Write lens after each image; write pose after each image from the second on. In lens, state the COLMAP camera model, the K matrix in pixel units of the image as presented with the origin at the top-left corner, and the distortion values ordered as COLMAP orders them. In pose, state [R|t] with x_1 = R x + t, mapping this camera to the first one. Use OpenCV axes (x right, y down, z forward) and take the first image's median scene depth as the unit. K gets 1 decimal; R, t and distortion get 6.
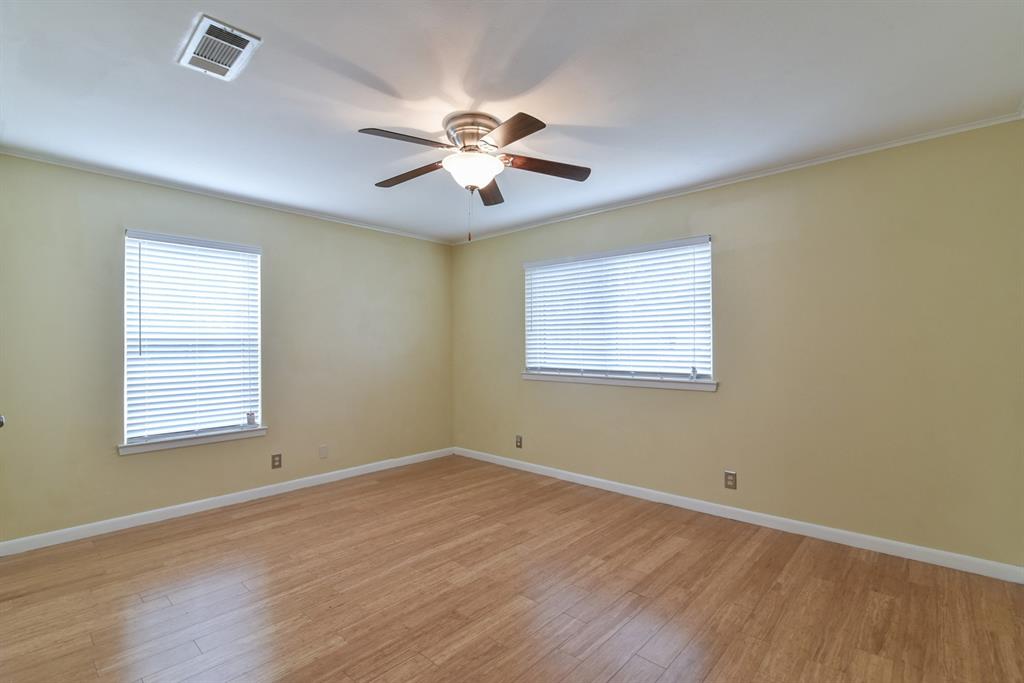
lens RADIAL K [[476.7, 0, 512.9], [0, 476.7, 346.1], [0, 0, 1]] dist [-0.016936, 0.000646]
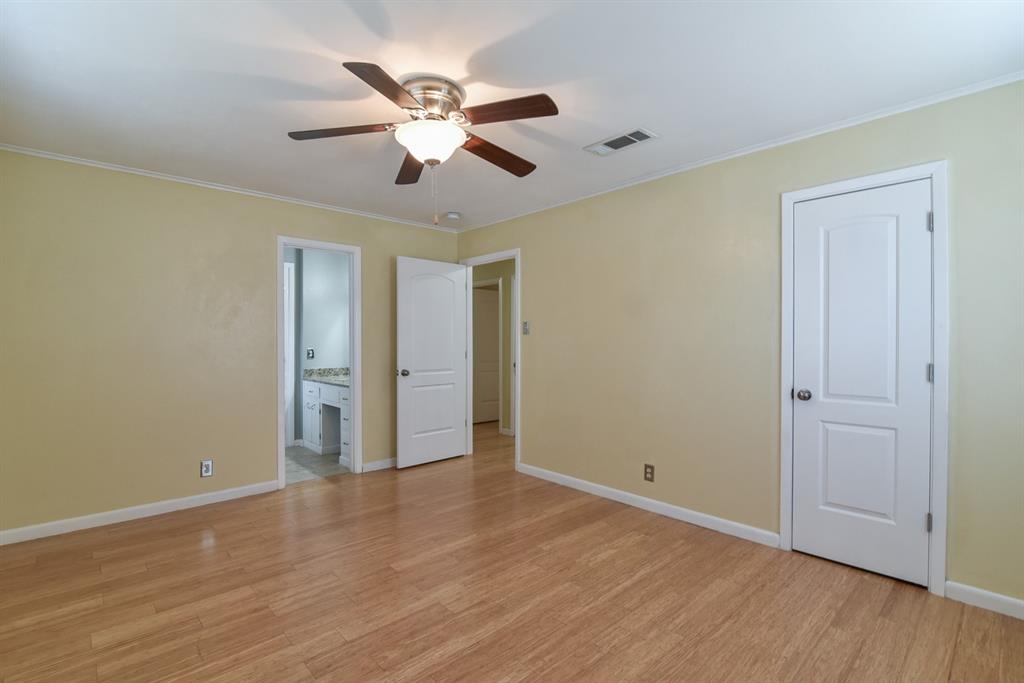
lens RADIAL K [[476.7, 0, 512.9], [0, 476.7, 346.1], [0, 0, 1]] dist [-0.016936, 0.000646]
pose [[-0.996587, 0.004710, 0.082410, -0.265442], [0.005235, 0.999967, 0.006158, 0.008858], [-0.082378, 0.006569, -0.996579, 1.622130]]
